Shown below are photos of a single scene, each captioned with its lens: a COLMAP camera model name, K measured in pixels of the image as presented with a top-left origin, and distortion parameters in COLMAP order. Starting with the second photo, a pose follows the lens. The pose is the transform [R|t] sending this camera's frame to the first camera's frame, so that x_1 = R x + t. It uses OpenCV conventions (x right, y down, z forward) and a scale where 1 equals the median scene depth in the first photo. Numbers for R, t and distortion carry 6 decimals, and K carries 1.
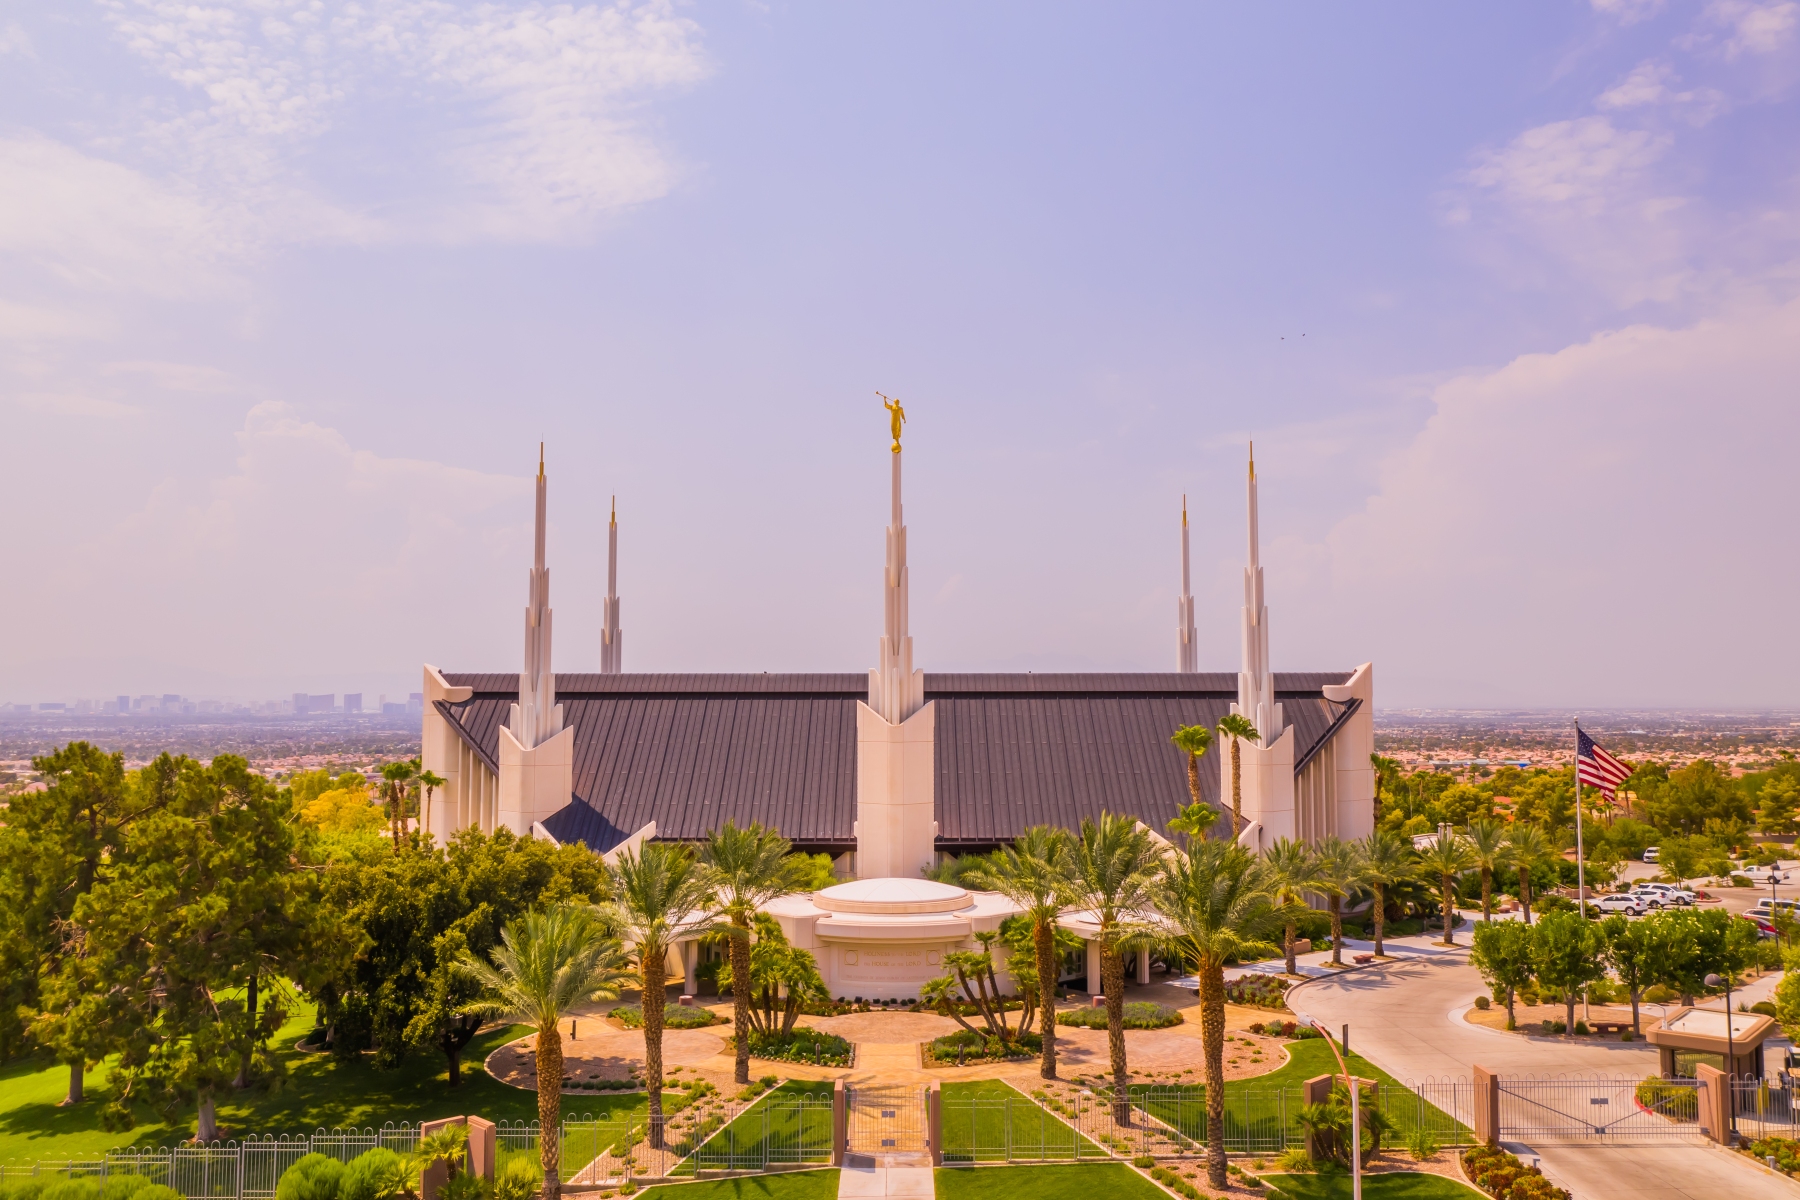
lens RADIAL K [[1474.8, 0, 900.0], [0, 1474.8, 600.0], [0, 0, 1]] dist [0.000900, 0.002772]
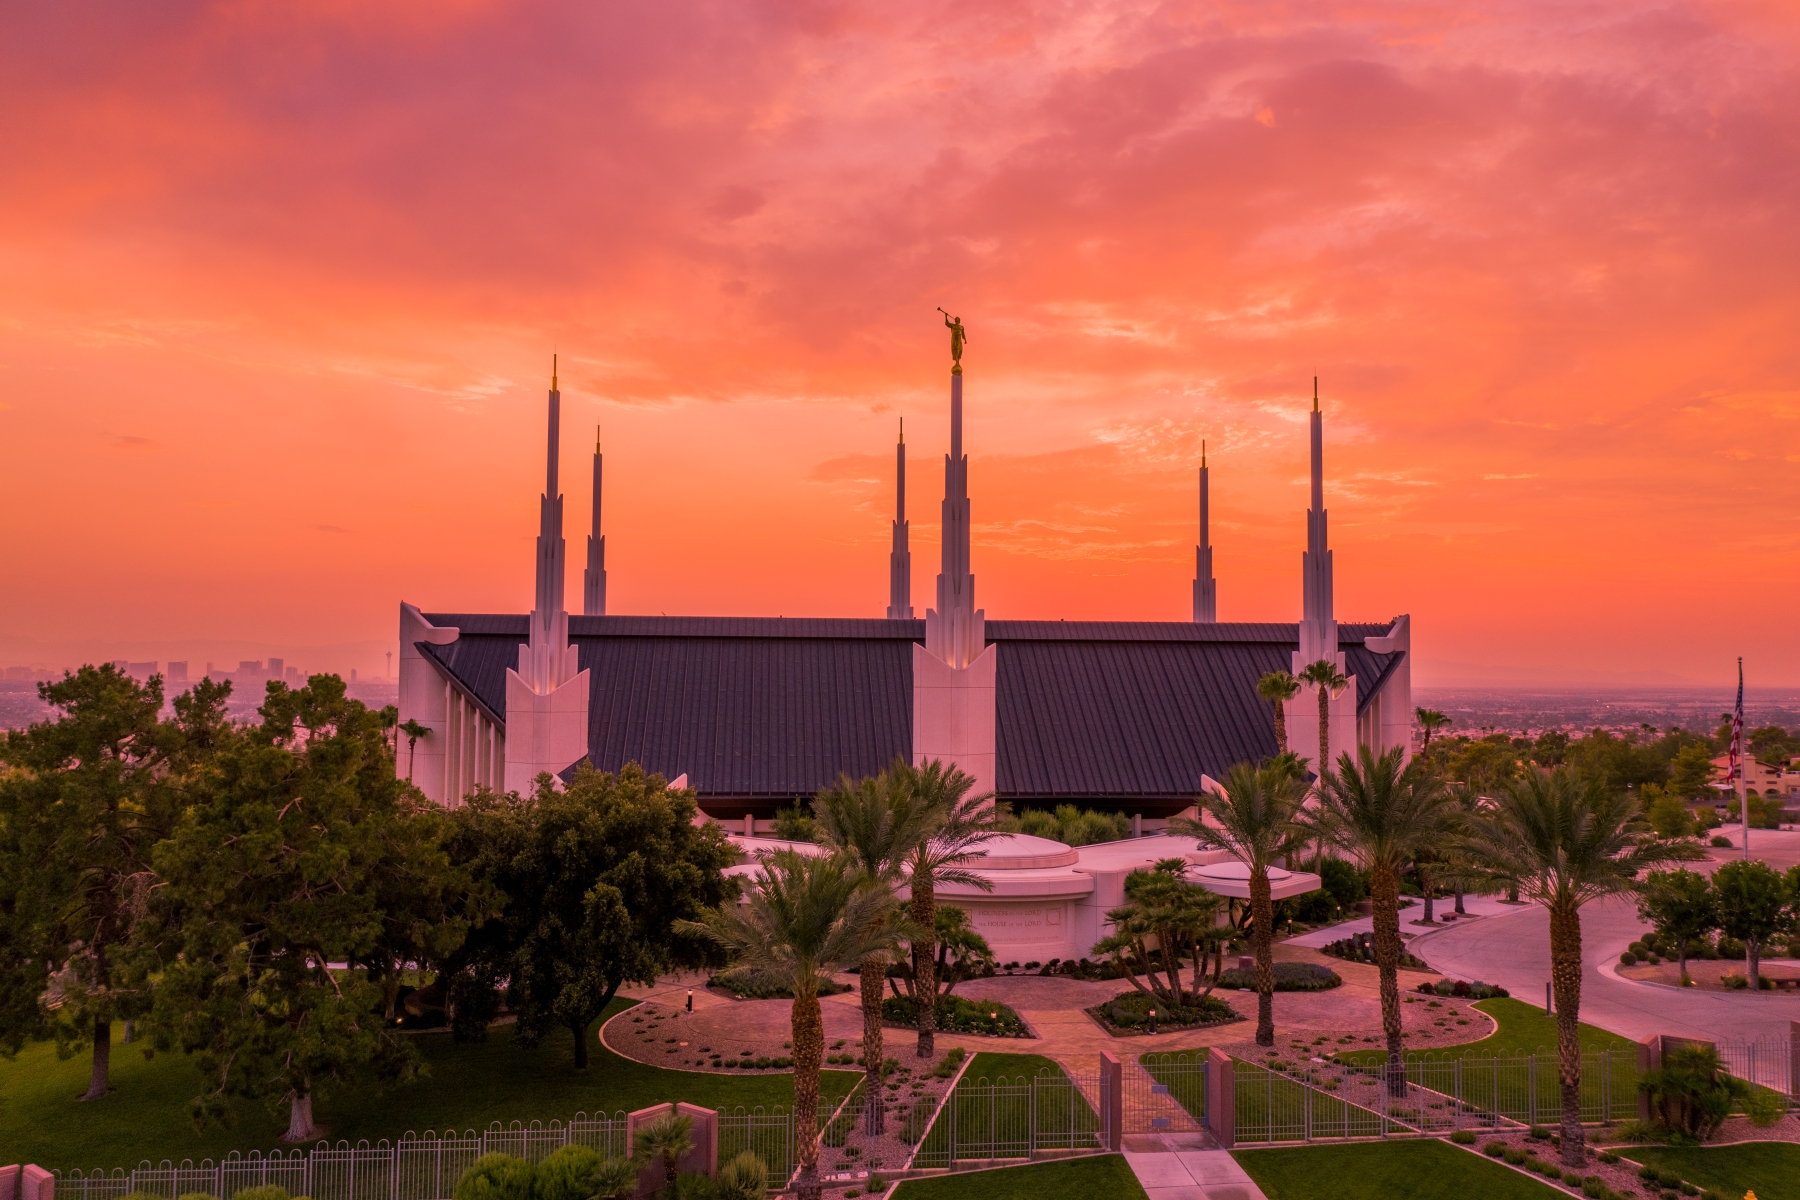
lens RADIAL K [[1465.4, 0, 900.0], [0, 1465.4, 600.0], [0, 0, 1]] dist [0.000906, 0.001644]
pose [[0.993761, 0.014759, 0.110547, -0.189433], [-0.016392, 0.999769, 0.013880, 0.039163], [-0.110316, -0.015605, 0.993774, 0.124834]]
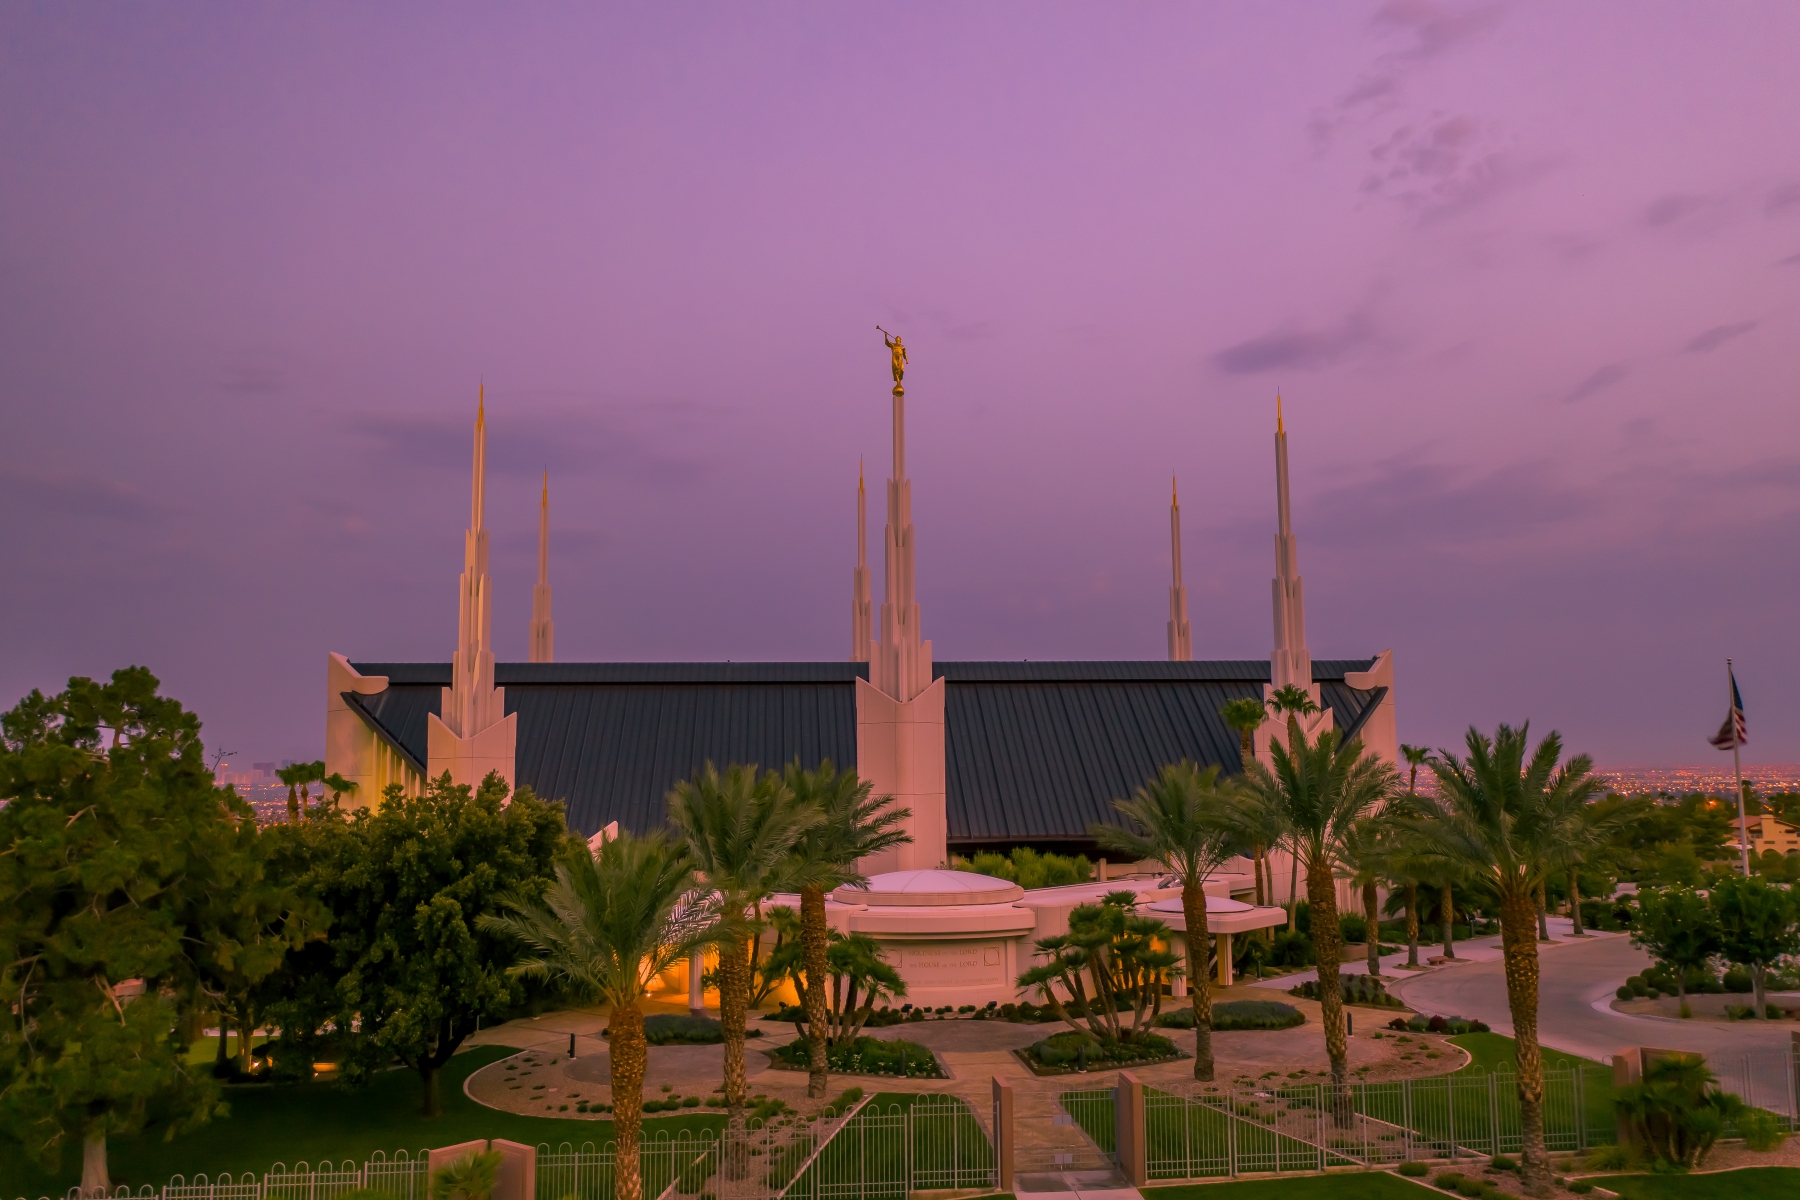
lens RADIAL K [[1461.7, 0, 900.0], [0, 1461.7, 600.0], [0, 0, 1]] dist [-0.007707, -0.001231]
pose [[0.995149, 0.003453, 0.098321, -0.119993], [0.001528, 0.998721, -0.050538, 0.090460], [-0.098370, 0.050443, 0.993871, 0.191478]]
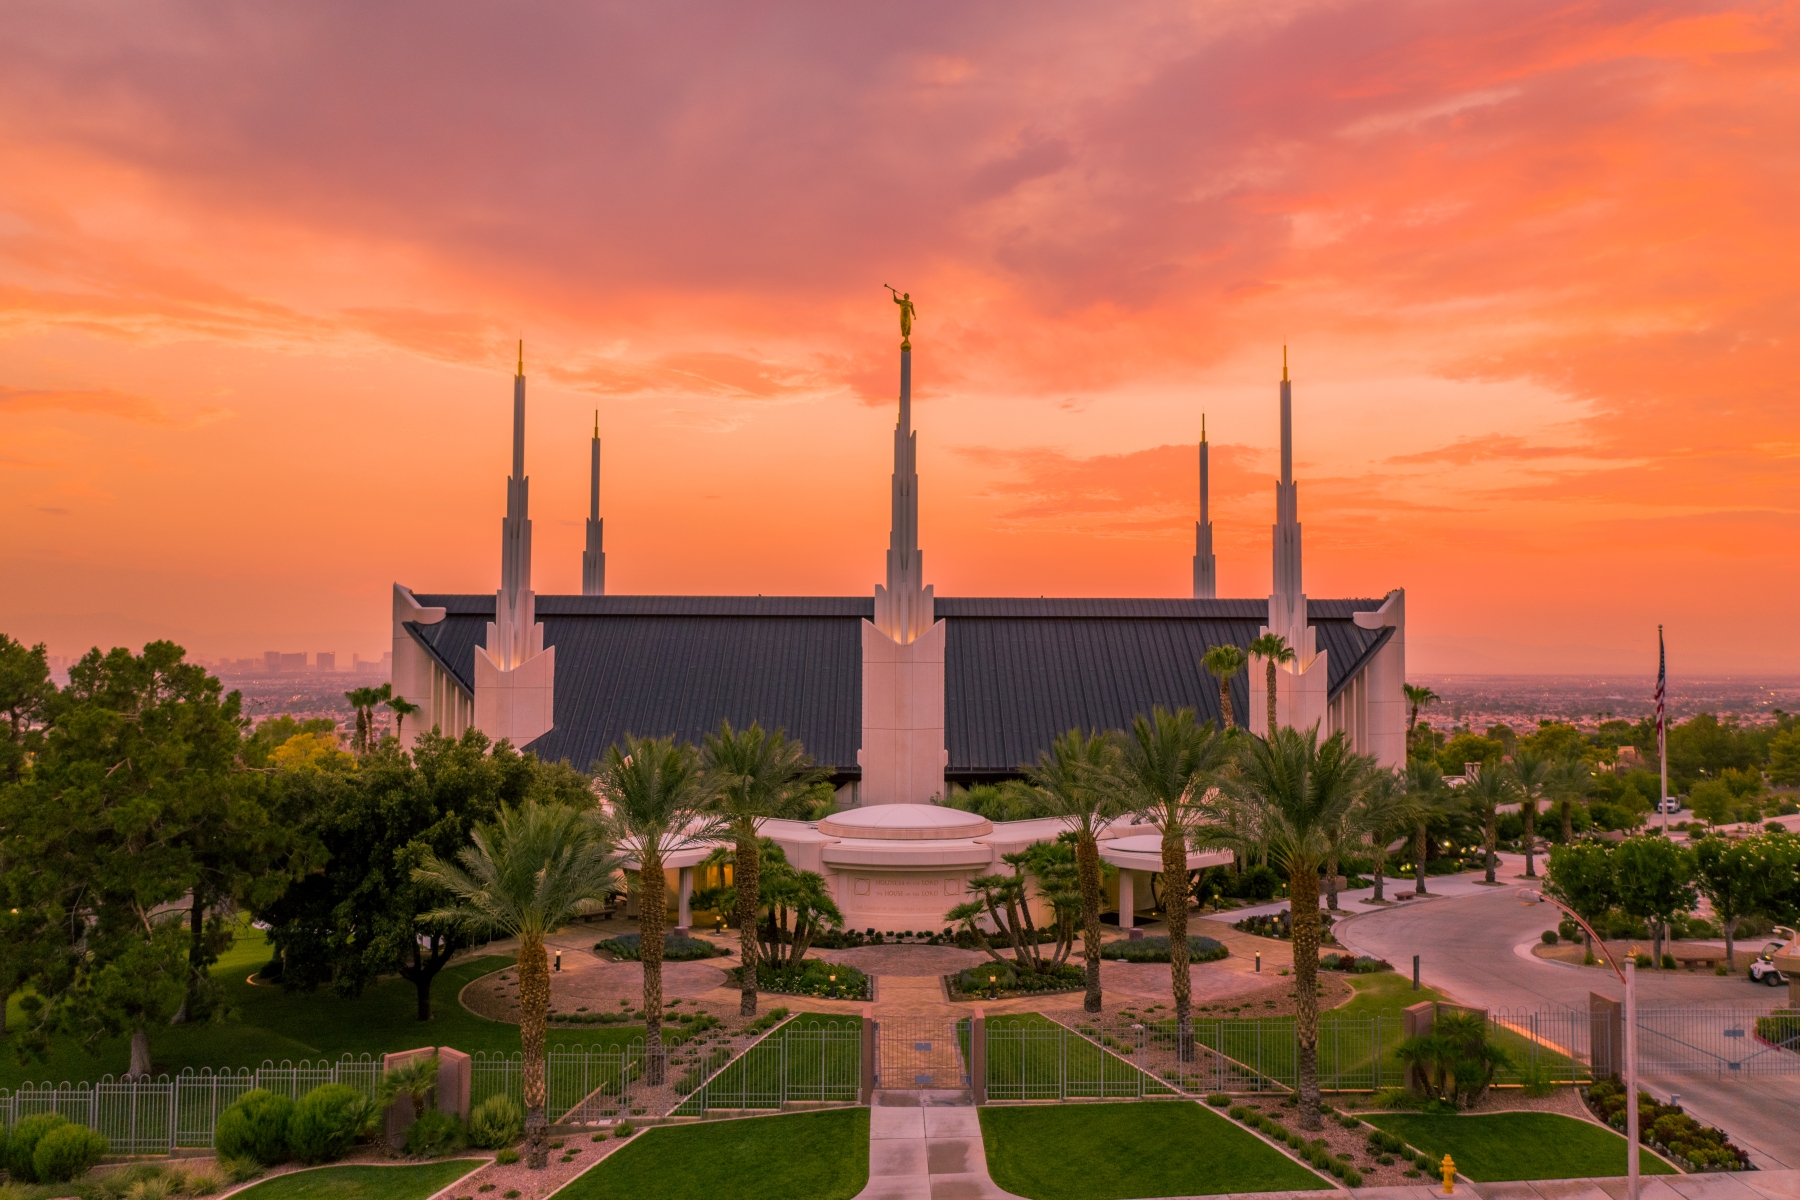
lens RADIAL K [[1474.8, 0, 900.0], [0, 1474.8, 600.0], [0, 0, 1]] dist [0.000900, 0.002772]
pose [[0.999846, 0.006872, 0.016156, -0.027546], [-0.007238, 0.999717, 0.022655, 0.048145], [-0.015996, -0.022769, 0.999613, 0.099712]]
